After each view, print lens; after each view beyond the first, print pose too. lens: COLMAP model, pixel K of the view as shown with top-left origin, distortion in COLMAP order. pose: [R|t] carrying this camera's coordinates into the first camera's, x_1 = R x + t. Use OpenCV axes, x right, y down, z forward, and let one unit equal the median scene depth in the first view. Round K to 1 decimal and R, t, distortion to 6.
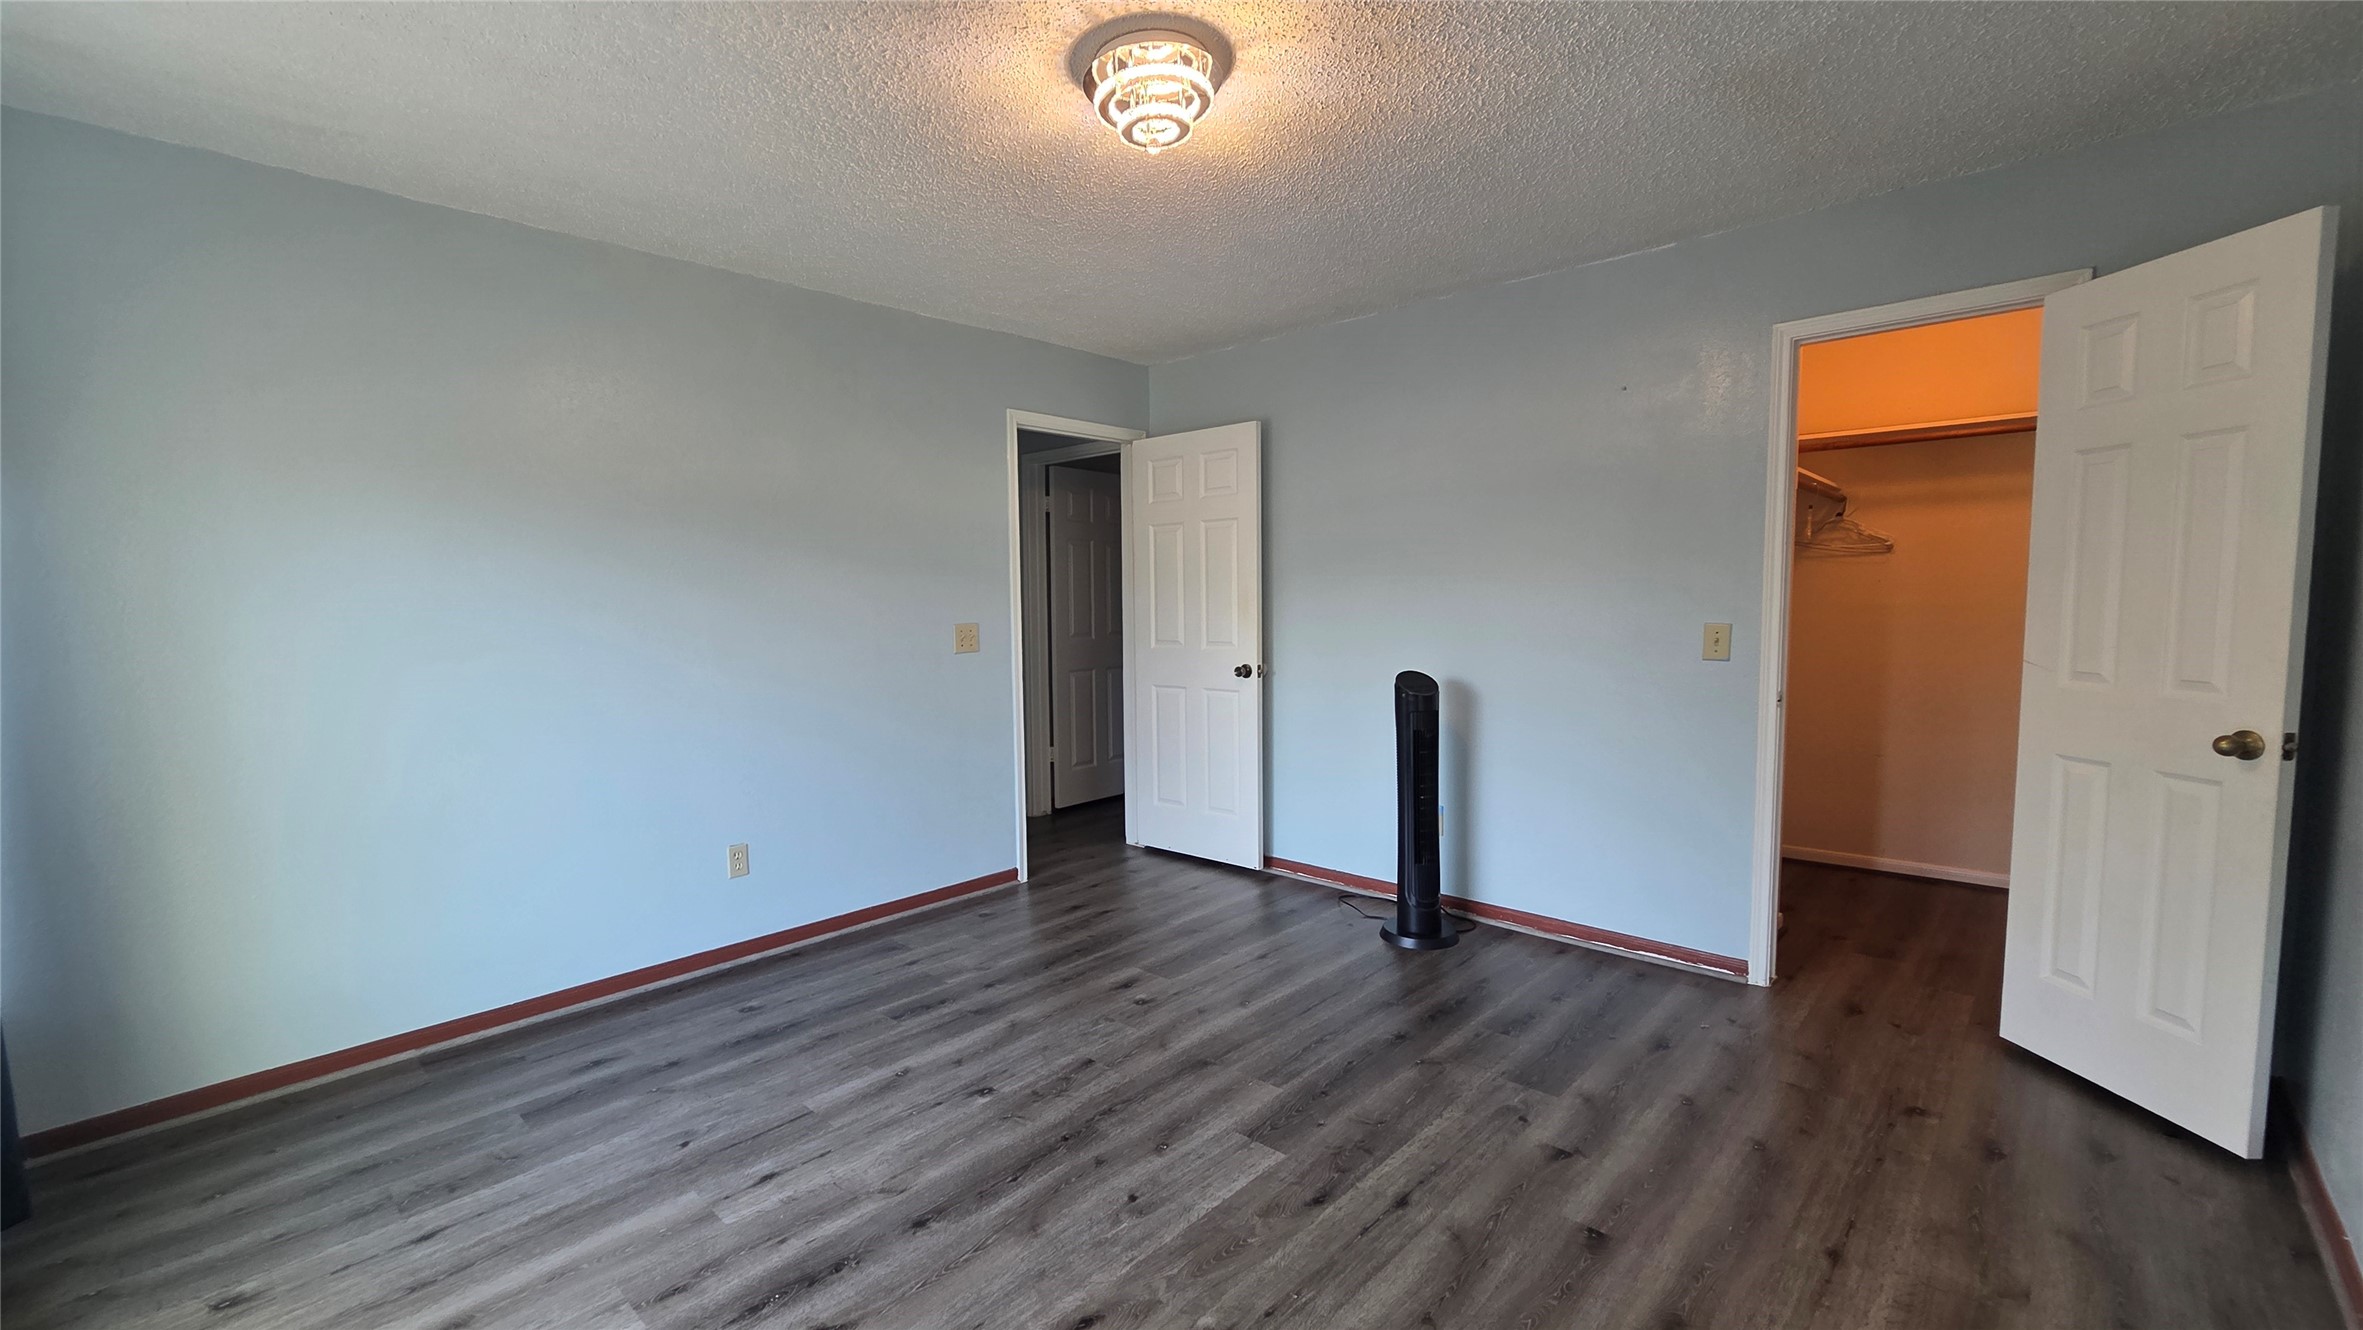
lens RADIAL K [[964.8, 0, 1181.5], [0, 964.8, 667.0], [0, 0, 1]] dist [0.003352, 0.000589]
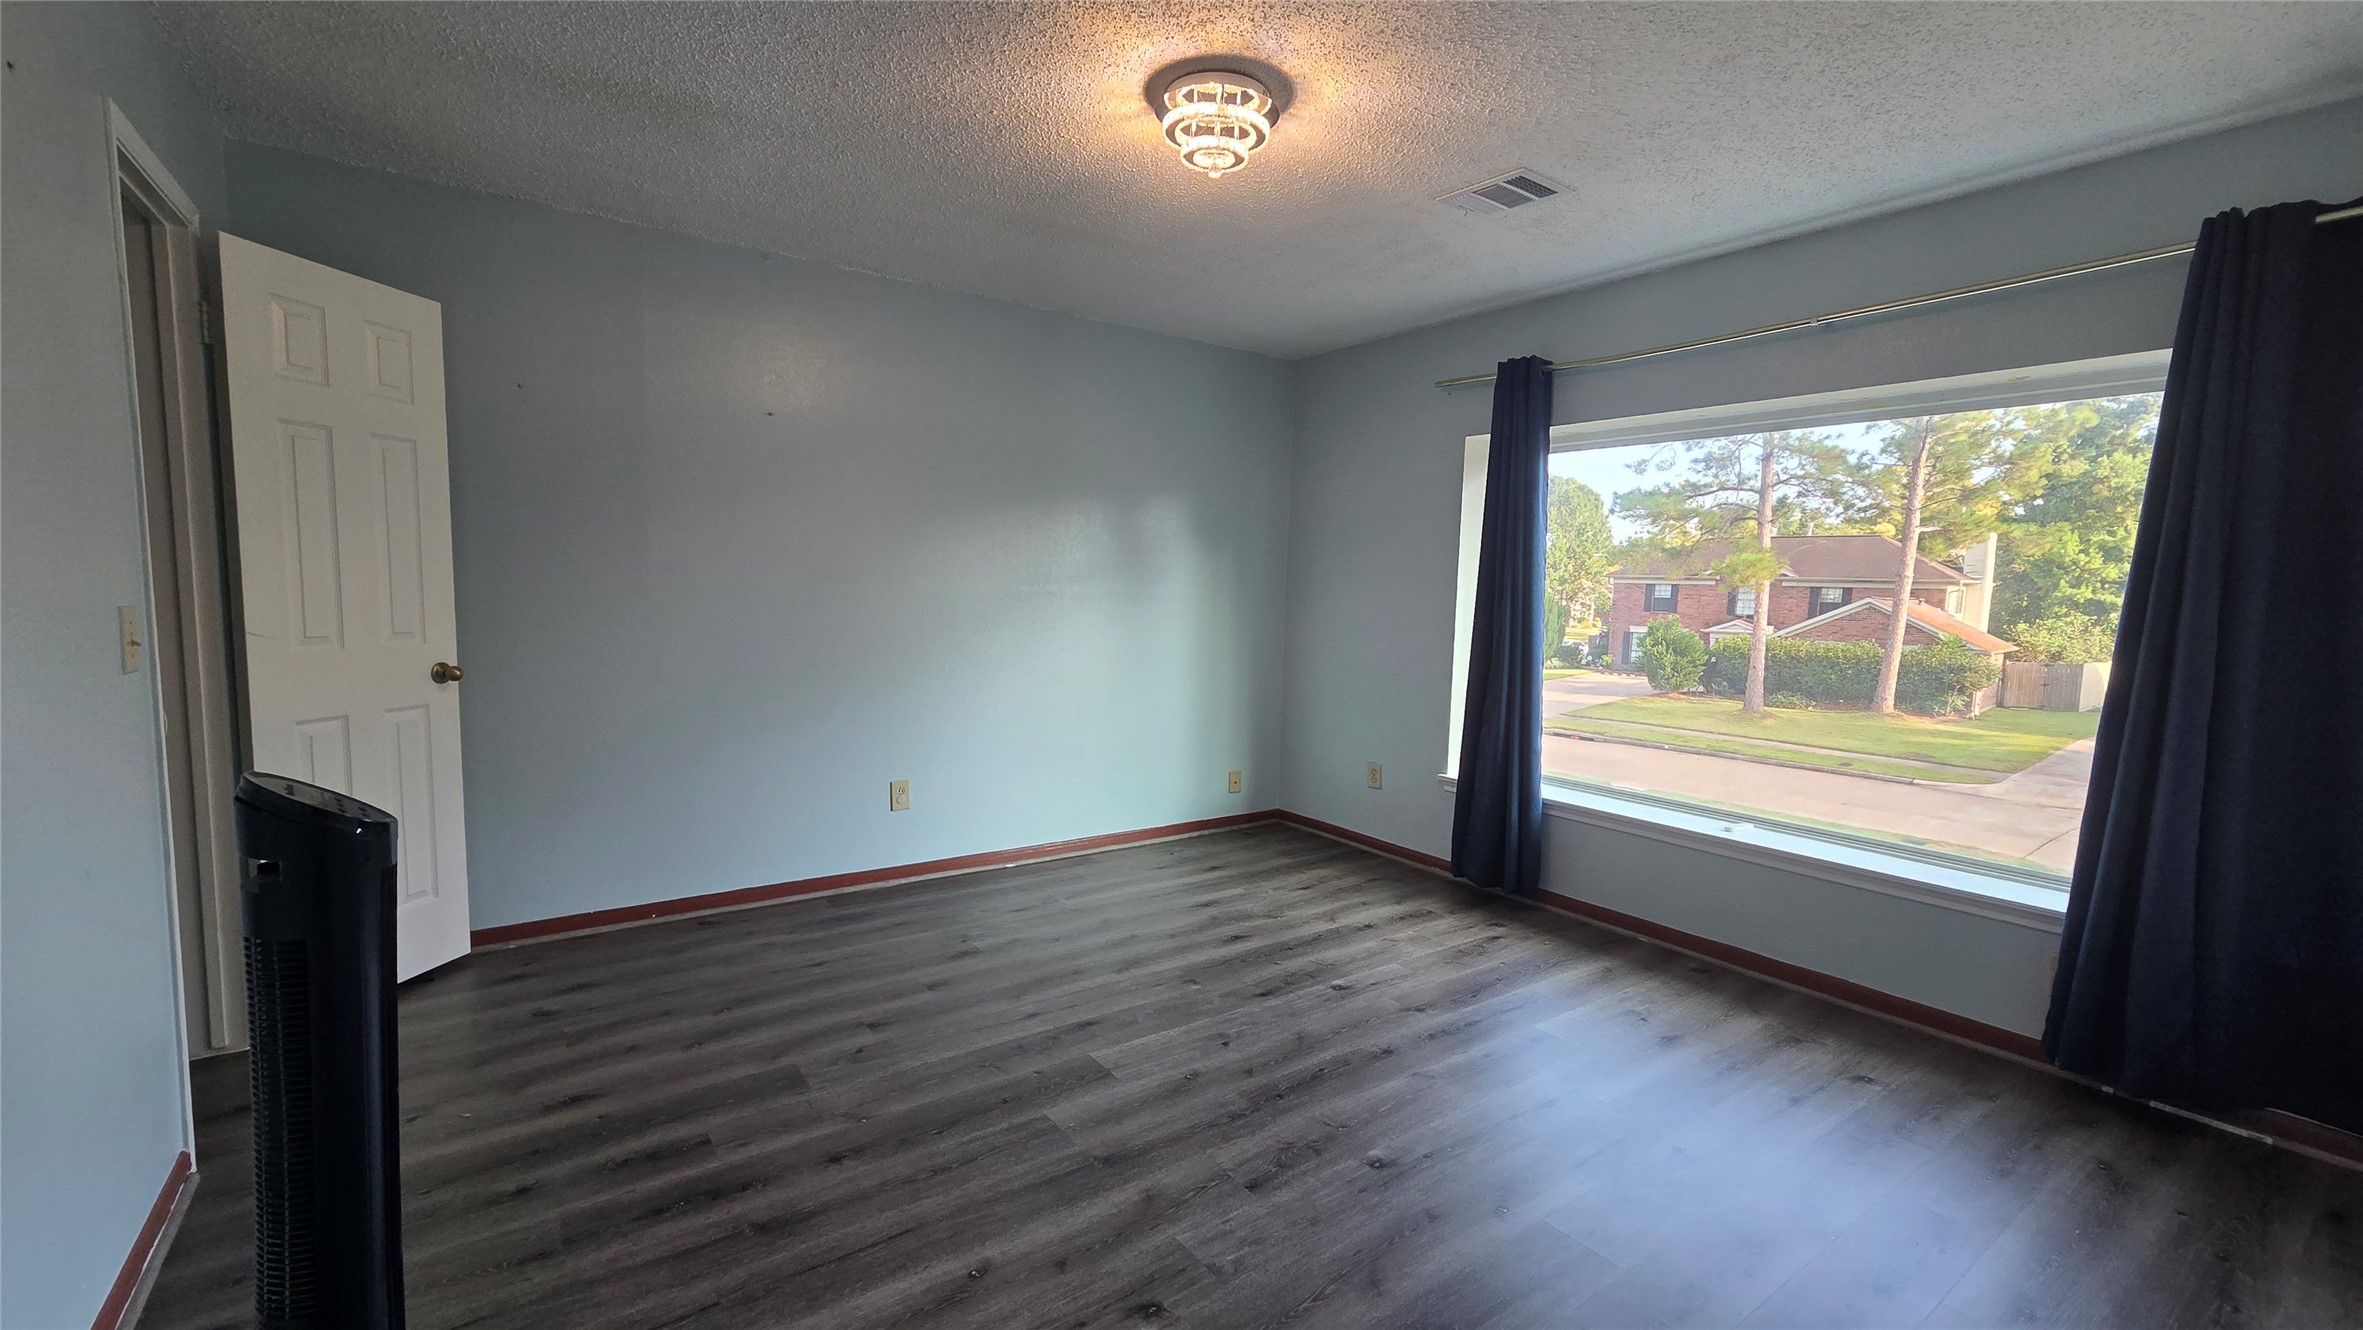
lens RADIAL K [[964.8, 0, 1178.4], [0, 964.8, 673.7], [0, 0, 1]] dist [0.003352, 0.000589]
pose [[-0.979458, -0.029647, 0.199457, -0.202170], [0.003505, 0.986481, 0.163838, -0.127461], [-0.201618, 0.161171, -0.966113, 1.905542]]
